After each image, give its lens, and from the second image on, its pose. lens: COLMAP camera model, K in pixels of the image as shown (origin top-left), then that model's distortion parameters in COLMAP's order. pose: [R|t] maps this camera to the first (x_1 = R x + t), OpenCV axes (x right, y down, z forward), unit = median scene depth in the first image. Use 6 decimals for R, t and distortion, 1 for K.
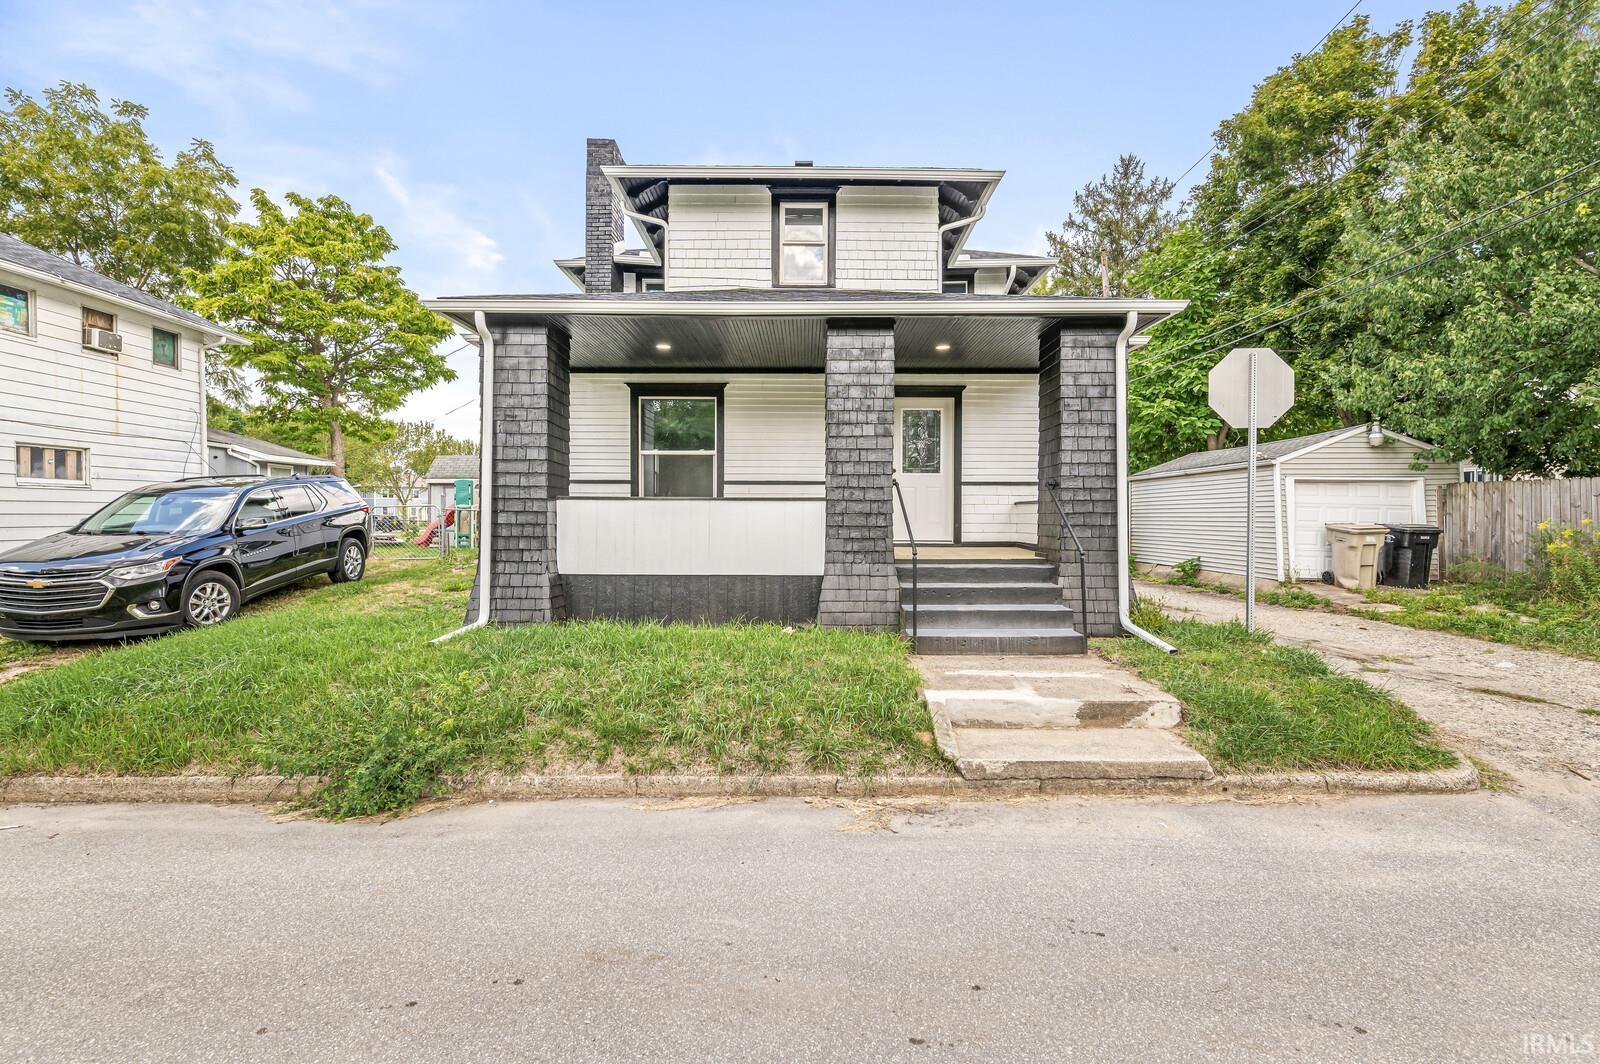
lens RADIAL K [[694.7, 0, 804.2], [0, 694.7, 526.6], [0, 0, 1]] dist [-0.000484, -0.000282]
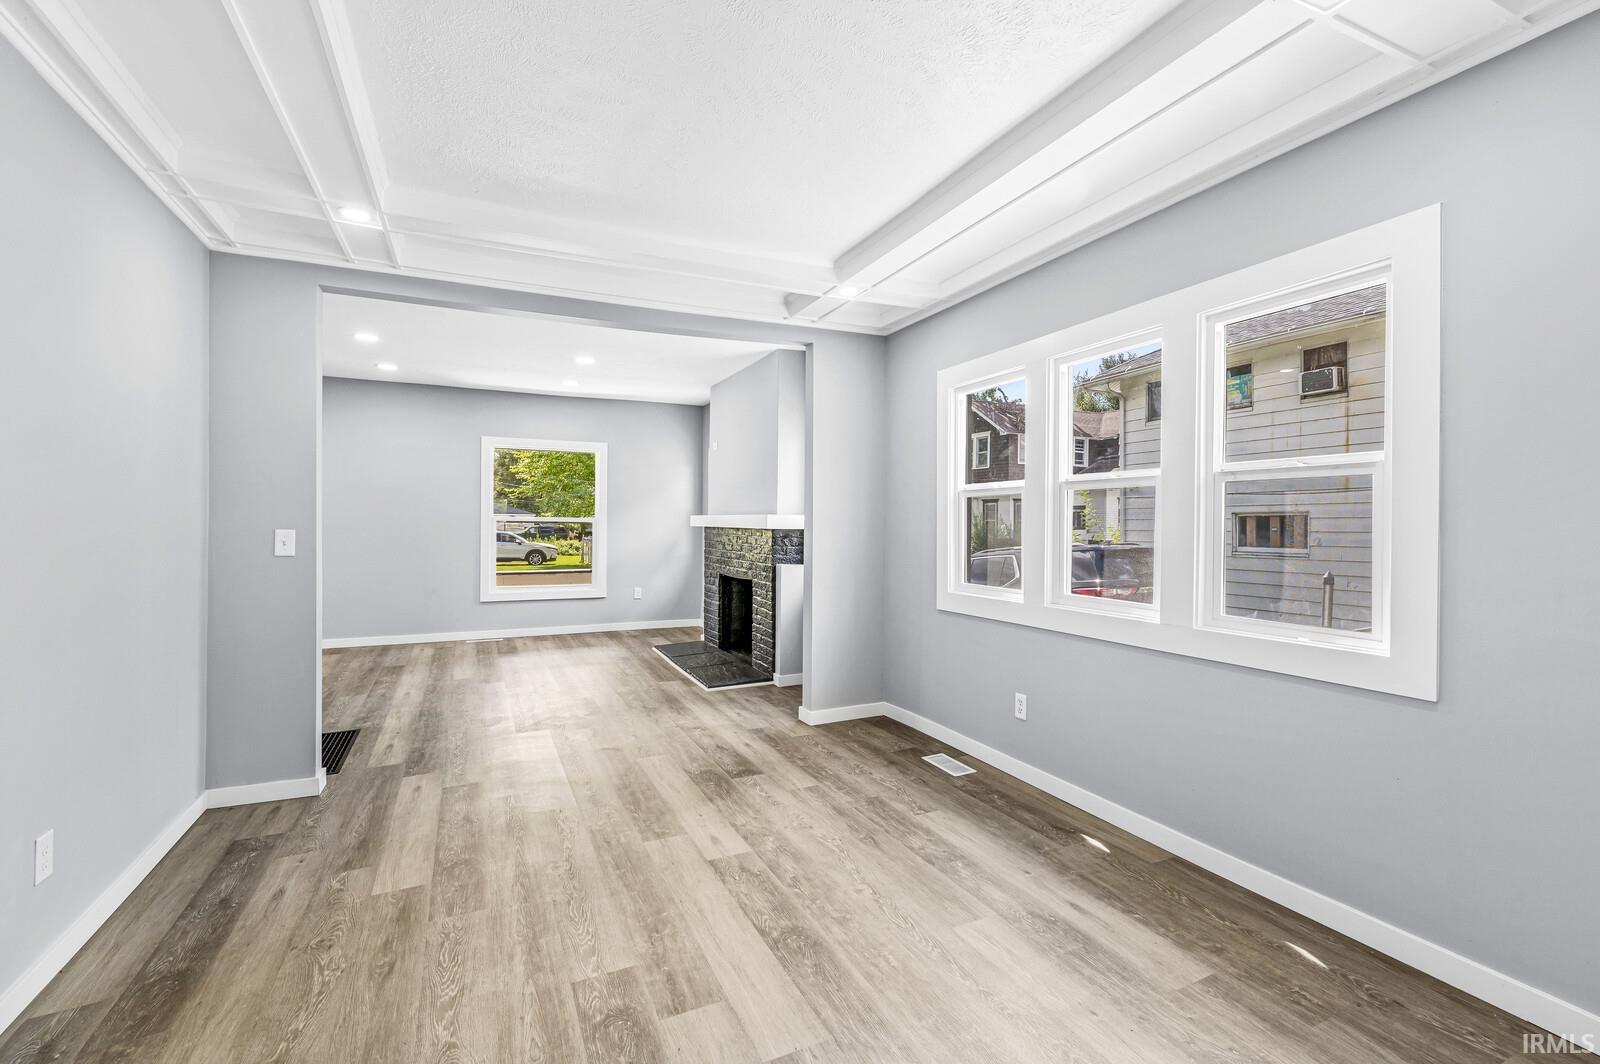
lens RADIAL K [[694.7, 0, 799.7], [0, 694.7, 520.1], [0, 0, 1]] dist [-0.000484, -0.000282]
pose [[-0.895608, -0.007986, -0.444773, -0.075228], [-0.009723, 0.999951, 0.001625, -0.097177], [0.444738, 0.005780, -0.895642, 1.492524]]
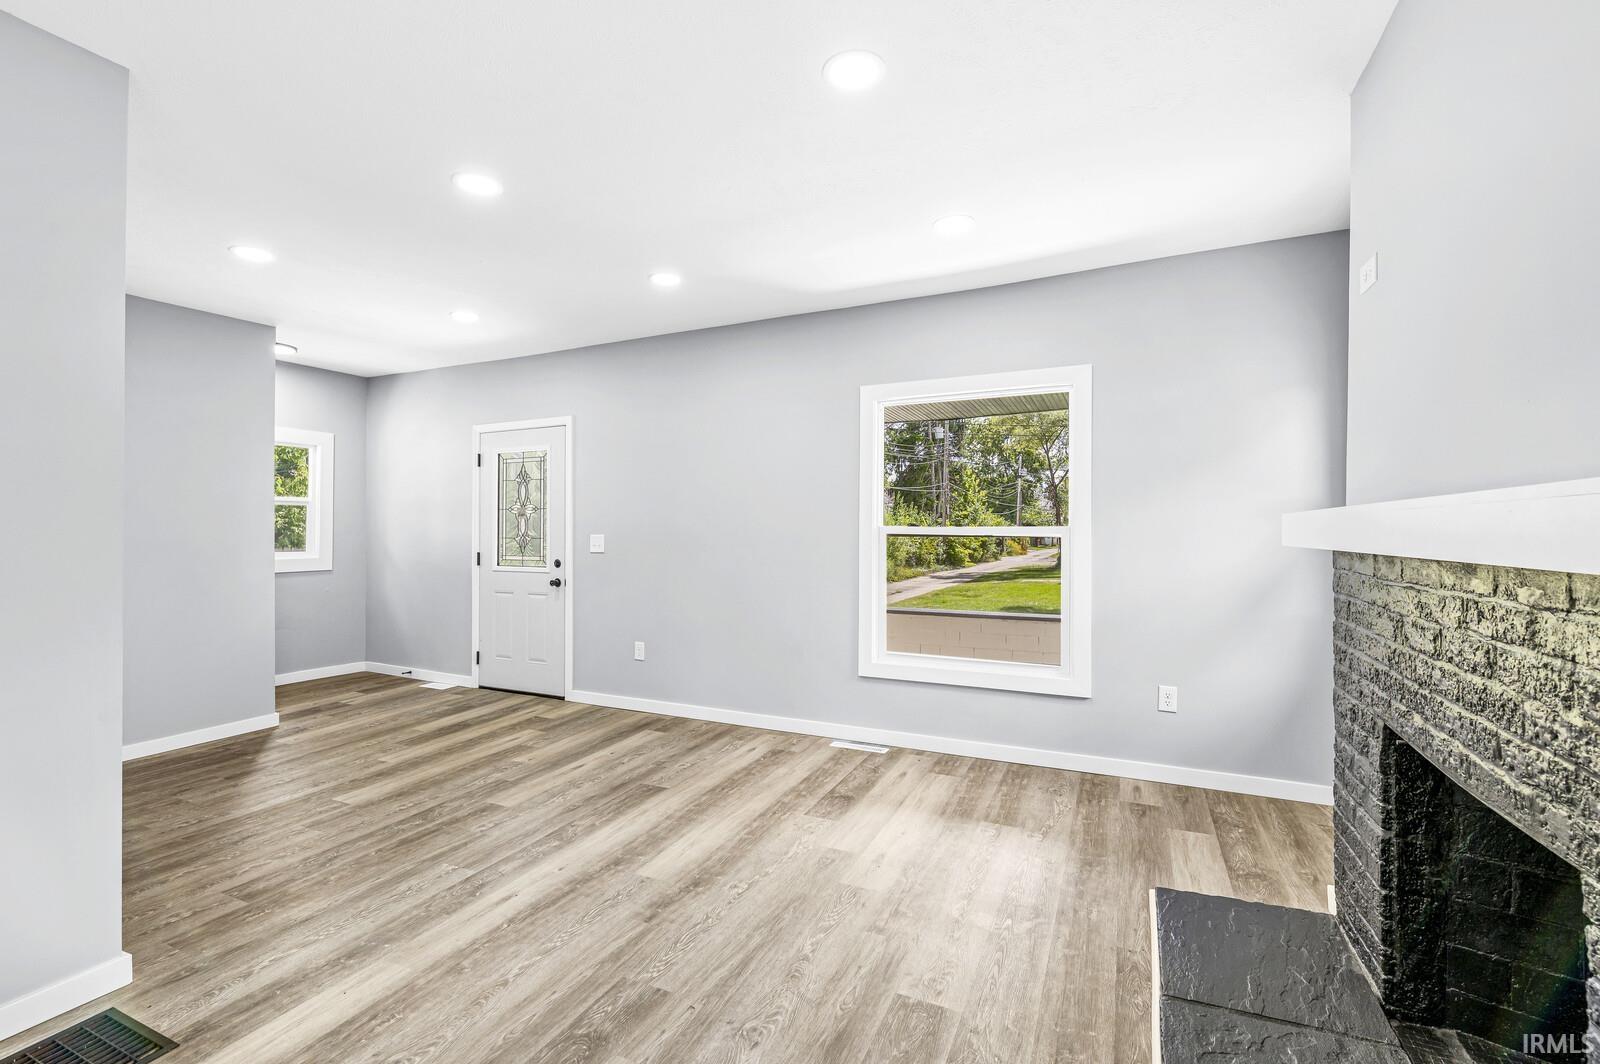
lens RADIAL K [[694.7, 0, 802.7], [0, 694.7, 533.2], [0, 0, 1]] dist [-0.000484, -0.000282]
pose [[-0.912408, -0.000077, 0.409282, -0.213685], [0.002356, 0.999982, 0.005440, -0.095485], [-0.409275, 0.005928, -0.912392, 1.150425]]
